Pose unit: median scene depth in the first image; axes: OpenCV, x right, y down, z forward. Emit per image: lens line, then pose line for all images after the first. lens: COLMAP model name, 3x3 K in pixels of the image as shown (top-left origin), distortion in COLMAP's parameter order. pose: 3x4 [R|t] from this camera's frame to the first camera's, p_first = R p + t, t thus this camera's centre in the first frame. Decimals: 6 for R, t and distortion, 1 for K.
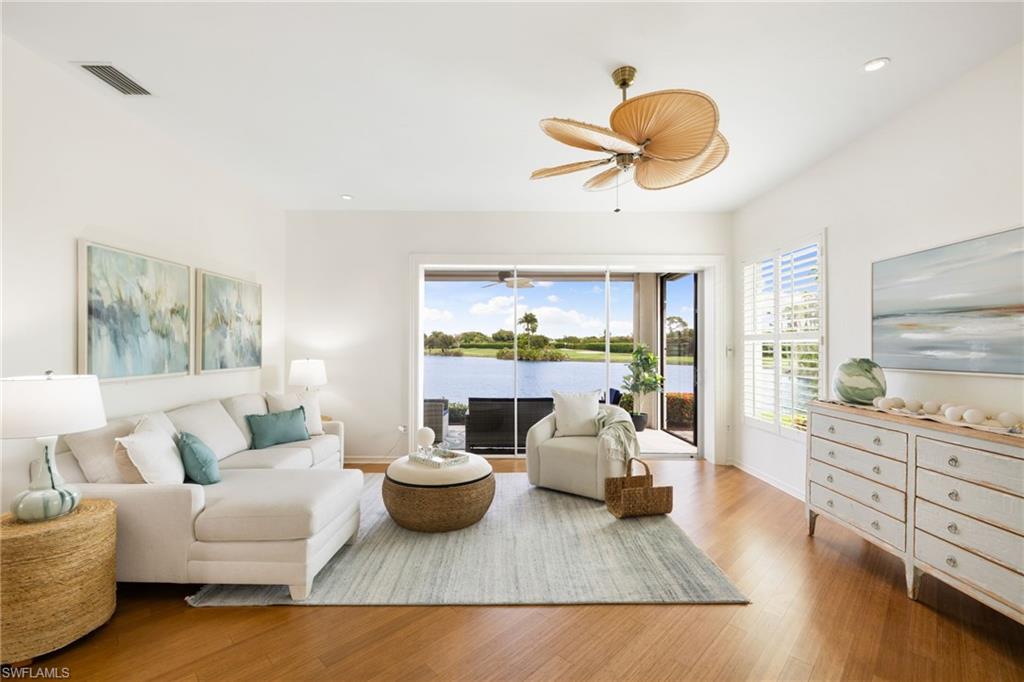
lens RADIAL K [[429.1, 0, 507.4], [0, 429.1, 342.7], [0, 0, 1]] dist [-0.000572, -0.000064]
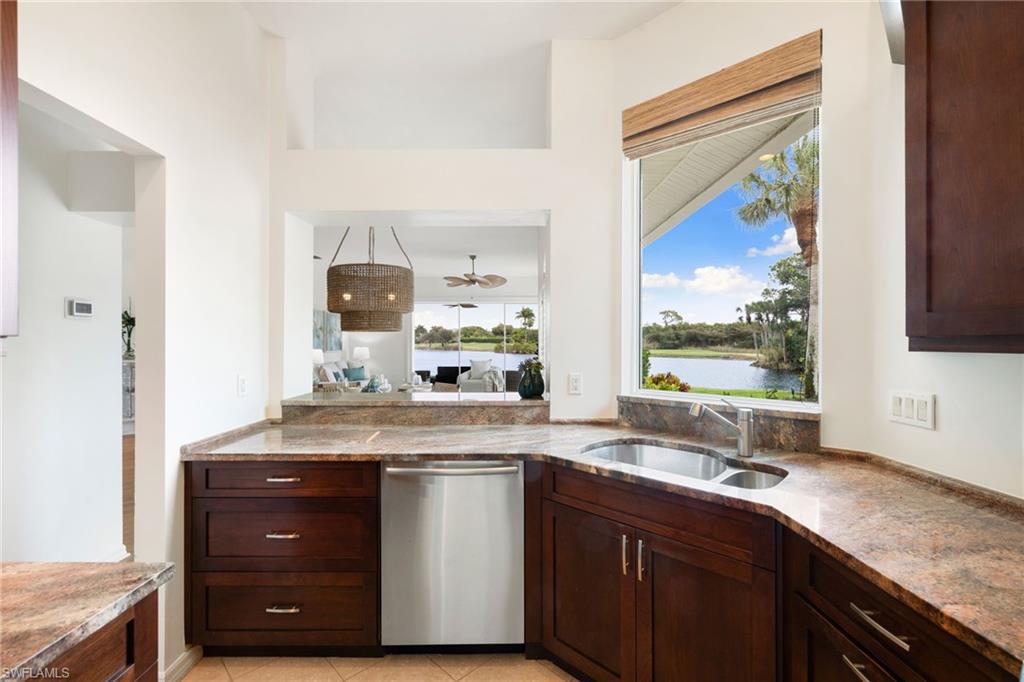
lens RADIAL K [[429.1, 0, 495.8], [0, 429.1, 343.4], [0, 0, 1]] dist [-0.000572, -0.000064]
pose [[0.999532, -0.004807, -0.030226, 0.422195], [0.005277, 0.999866, 0.015499, -0.014904], [0.030148, -0.015651, 0.999423, -1.719584]]
